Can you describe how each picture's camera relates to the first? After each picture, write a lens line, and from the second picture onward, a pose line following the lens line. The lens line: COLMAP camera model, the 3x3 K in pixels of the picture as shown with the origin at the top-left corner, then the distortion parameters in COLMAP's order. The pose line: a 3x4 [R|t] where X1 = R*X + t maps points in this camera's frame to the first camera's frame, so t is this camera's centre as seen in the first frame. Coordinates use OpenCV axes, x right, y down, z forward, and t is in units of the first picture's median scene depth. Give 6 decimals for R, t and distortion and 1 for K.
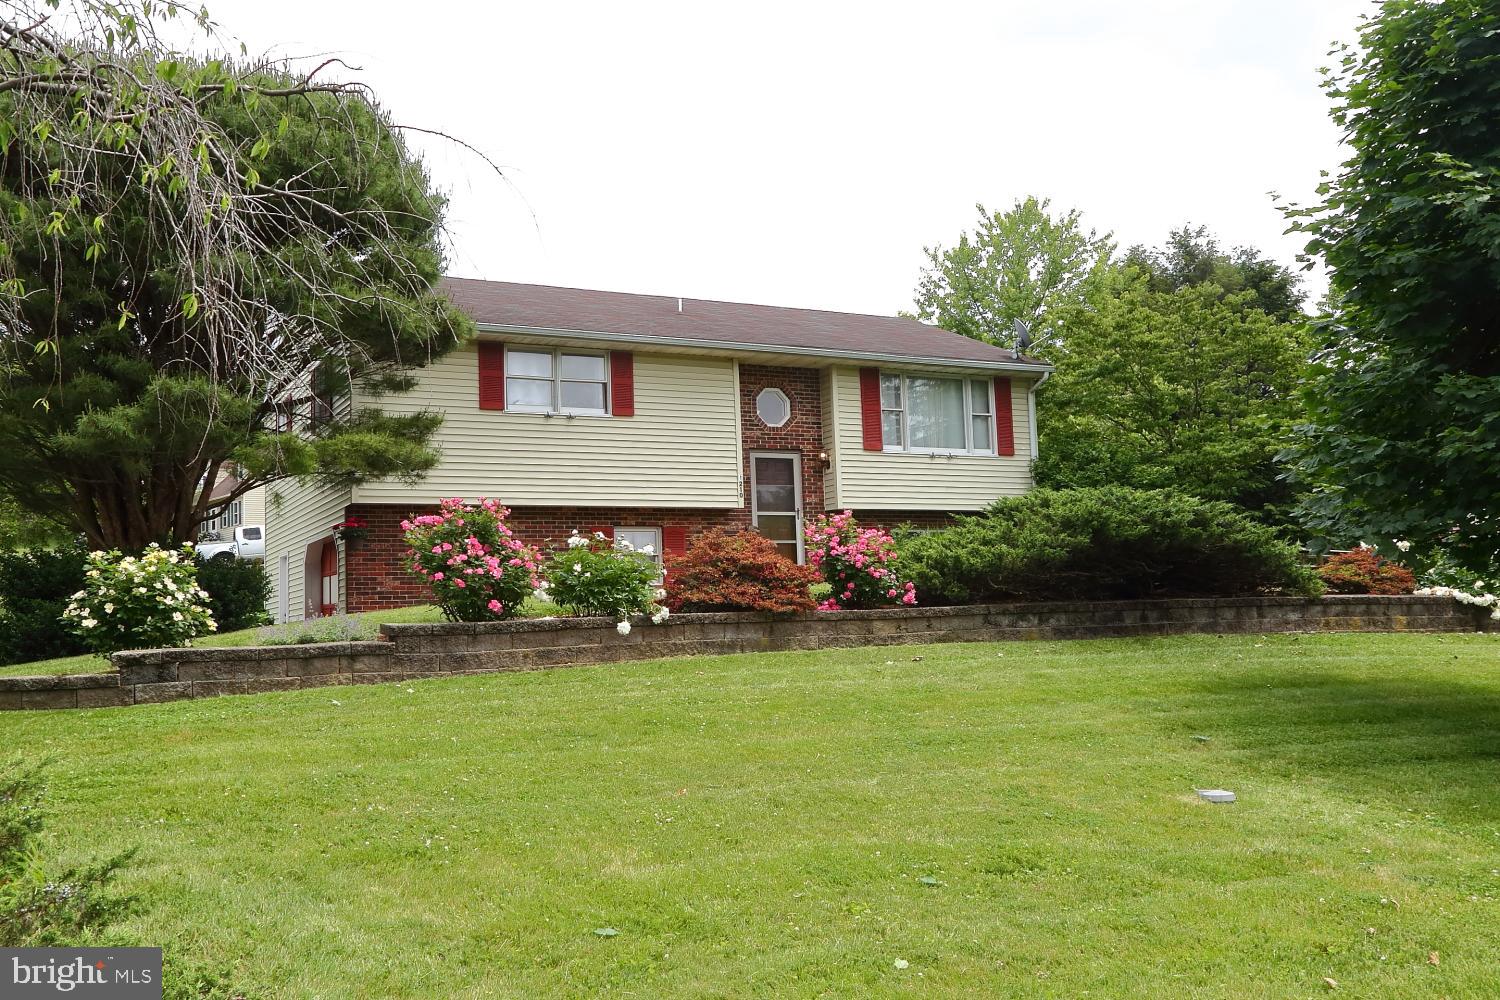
lens RADIAL K [[1372.9, 0, 749.9], [0, 1372.9, 523.7], [0, 0, 1]] dist [-0.039910, 0.004015]
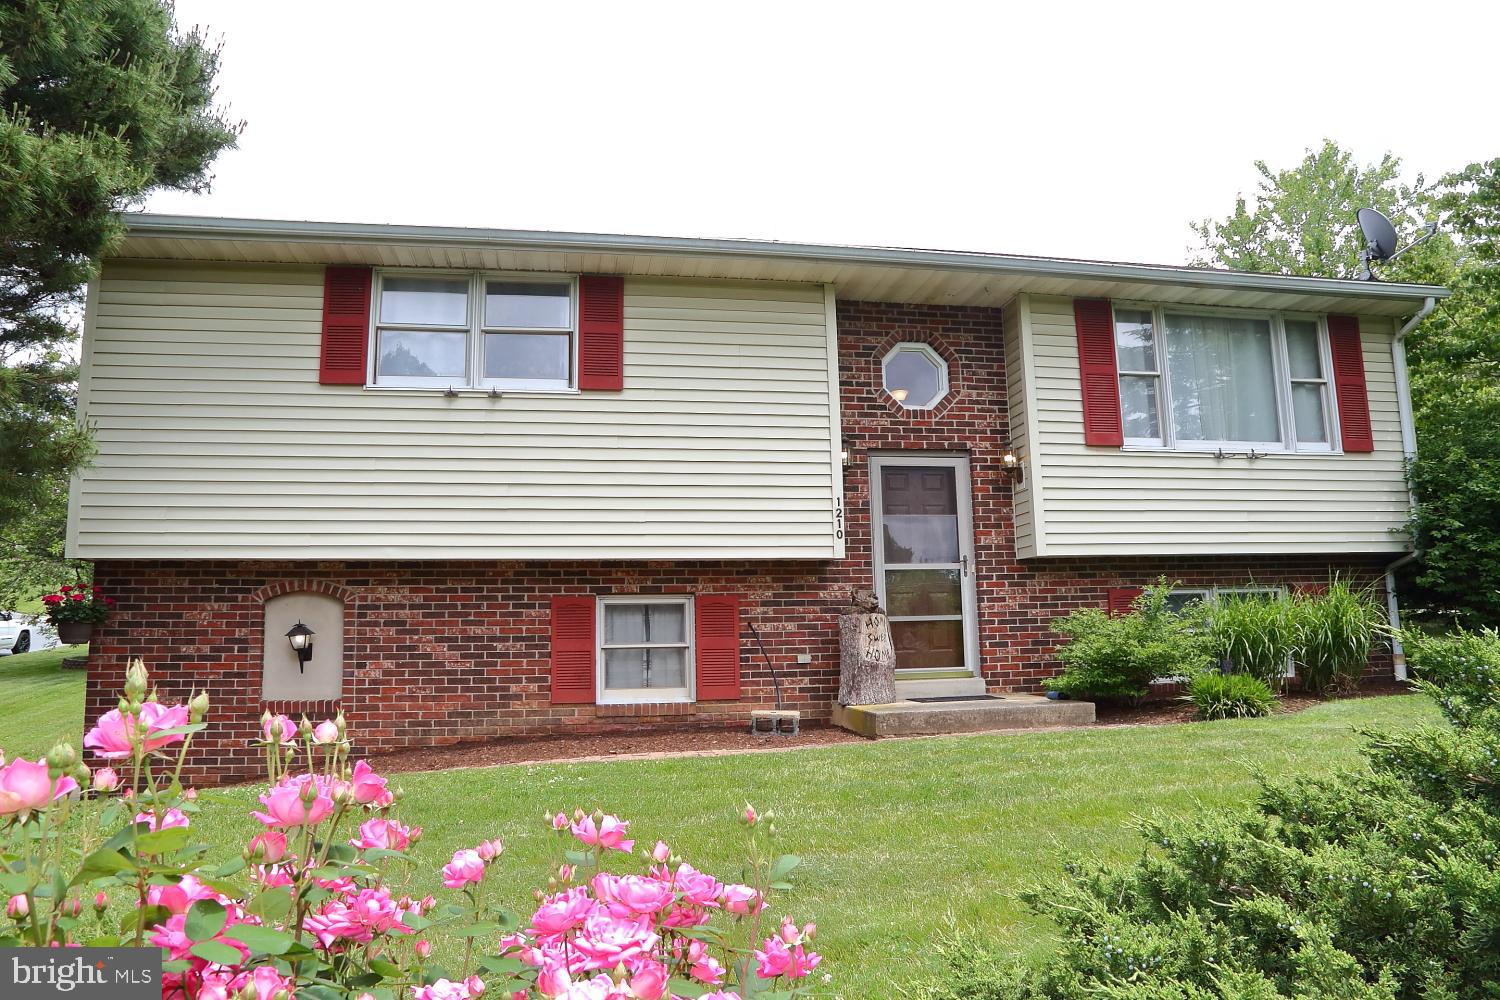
lens RADIAL K [[1036.9, 0, 747.7], [0, 1036.9, 494.0], [0, 0, 1]] dist [-0.114787, 0.060946]
pose [[0.956967, -0.028021, -0.288840, 0.078945], [0.010783, 0.998073, -0.061100, -0.012914], [0.289995, 0.055356, 0.955426, 0.636870]]
